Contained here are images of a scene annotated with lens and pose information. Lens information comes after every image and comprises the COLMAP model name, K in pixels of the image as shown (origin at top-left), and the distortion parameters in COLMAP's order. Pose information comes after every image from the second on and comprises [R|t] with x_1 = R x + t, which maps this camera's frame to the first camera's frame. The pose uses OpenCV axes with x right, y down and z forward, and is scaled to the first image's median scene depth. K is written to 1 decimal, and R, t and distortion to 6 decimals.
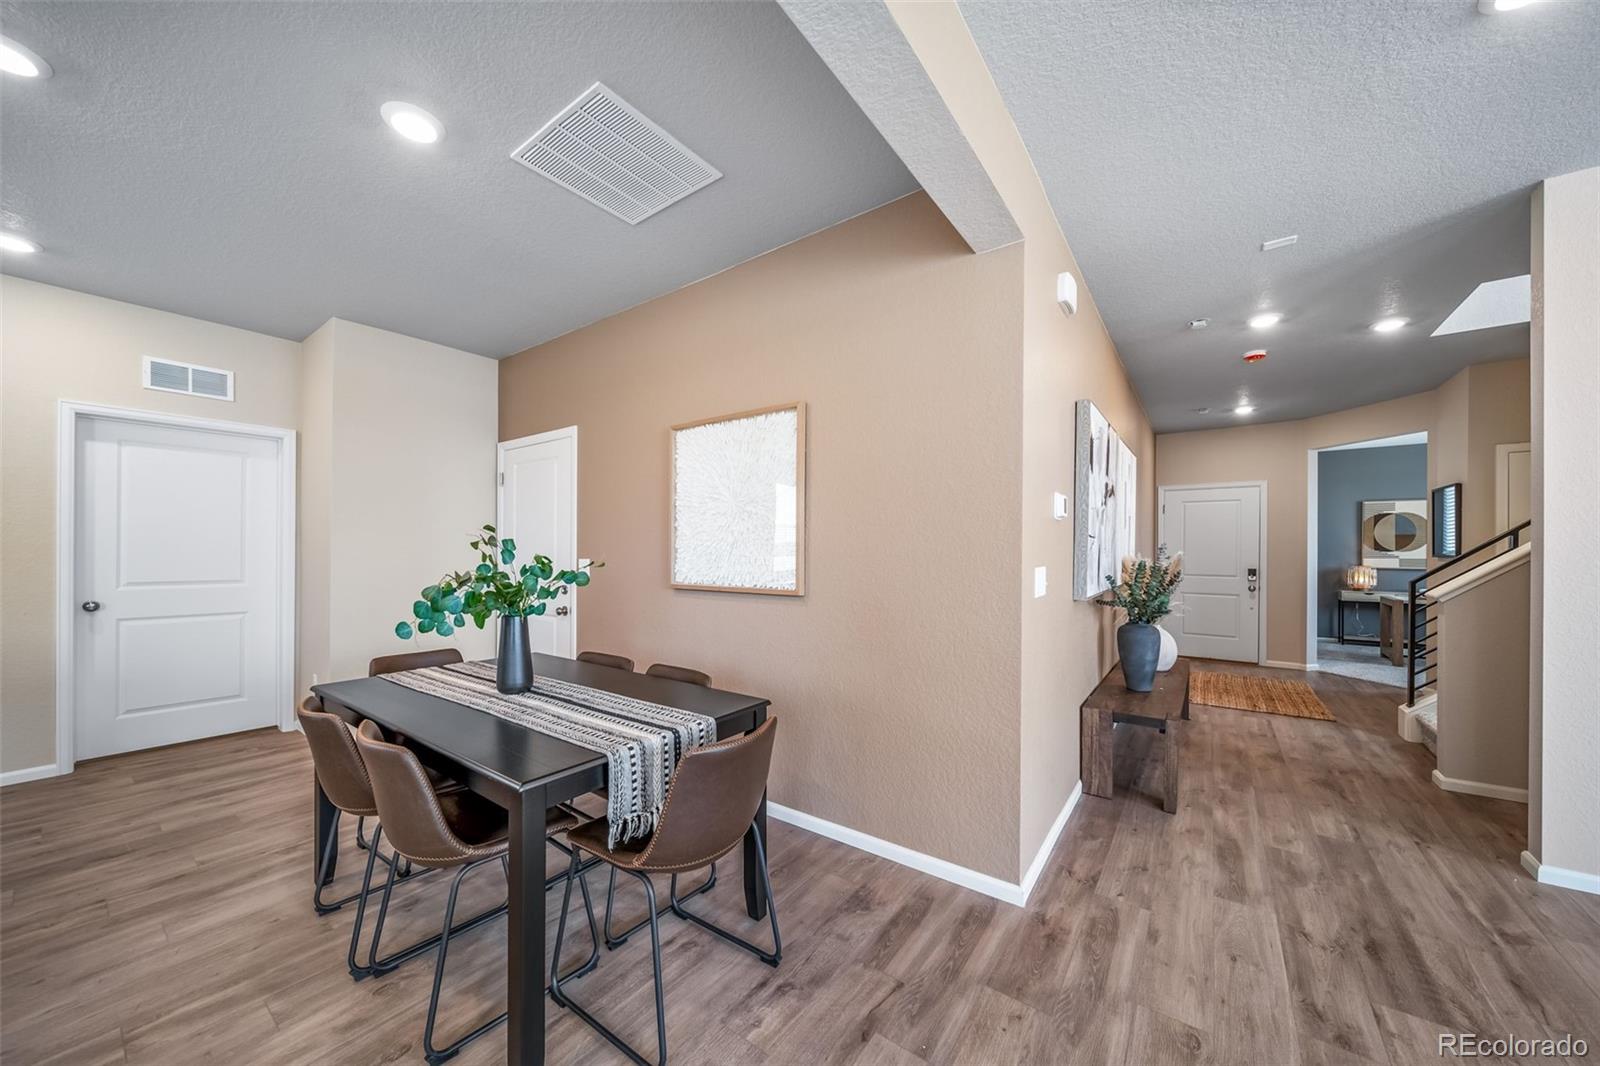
lens RADIAL K [[568.5, 0, 797.0], [0, 568.5, 549.0], [0, 0, 1]] dist [-0.002846, -0.000674]
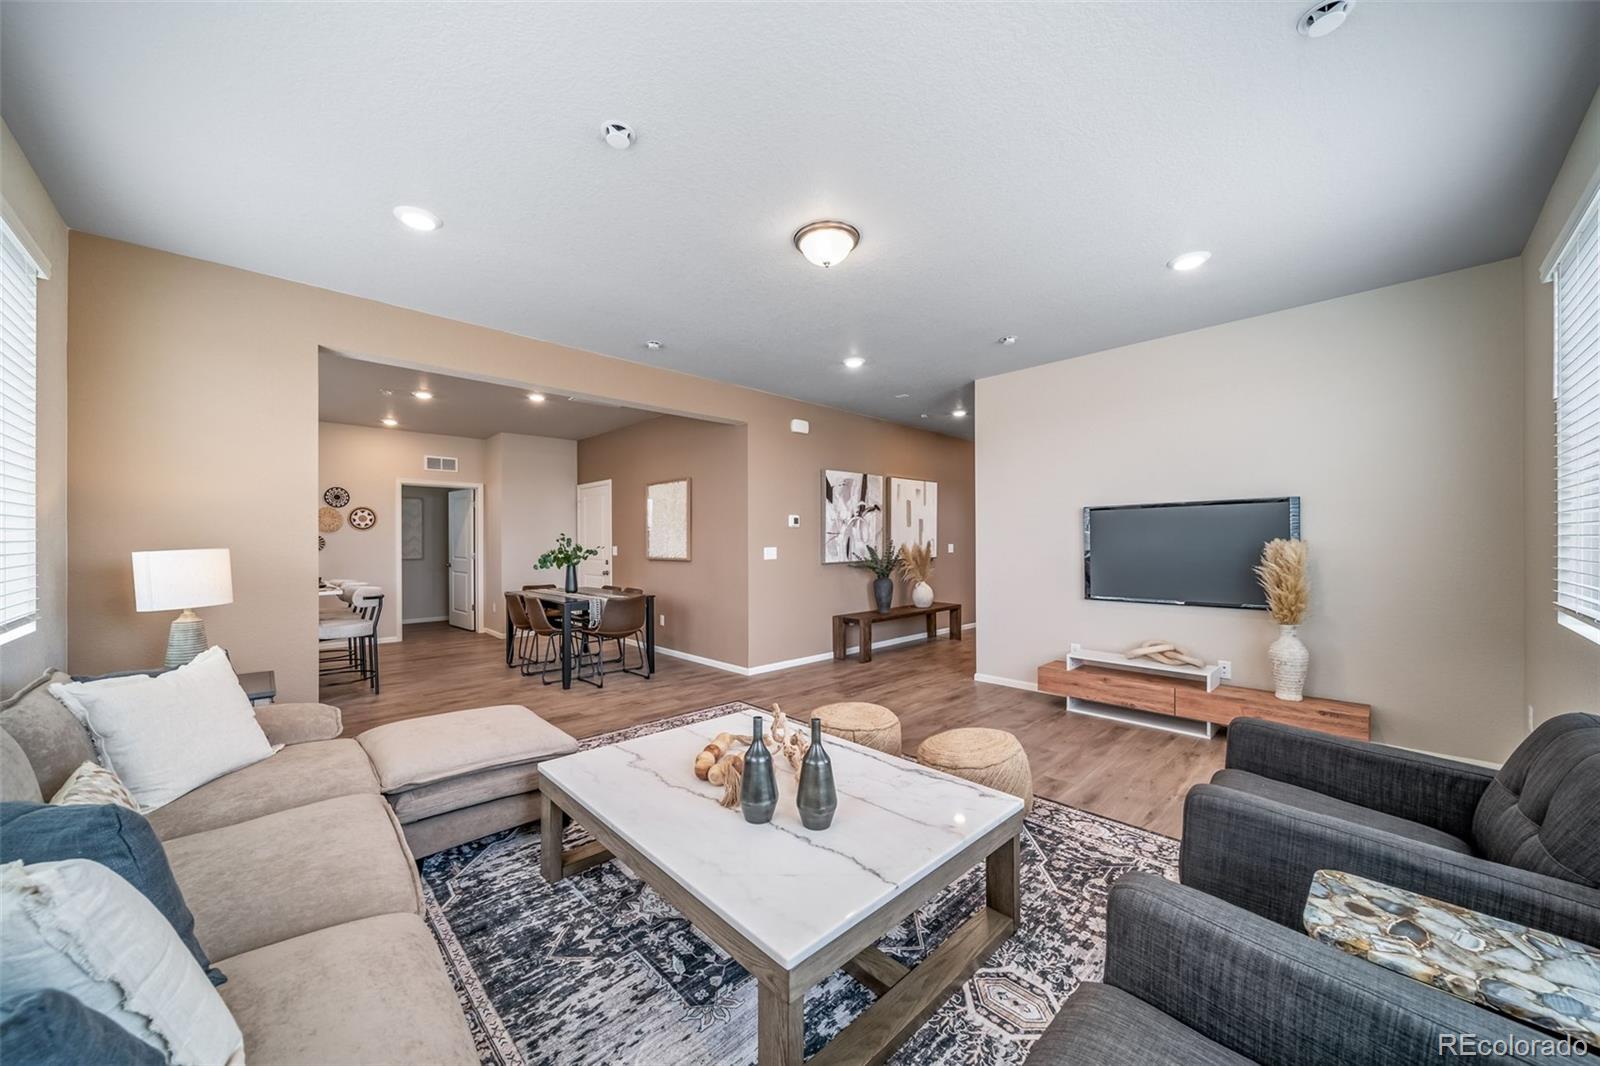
lens RADIAL K [[568.5, 0, 788.8], [0, 568.5, 540.6], [0, 0, 1]] dist [-0.002846, -0.000674]
pose [[0.984934, -0.007994, -0.172747, 0.855337], [0.008343, 0.999964, 0.001294, -0.000387], [0.172730, -0.002716, 0.984965, -1.287537]]
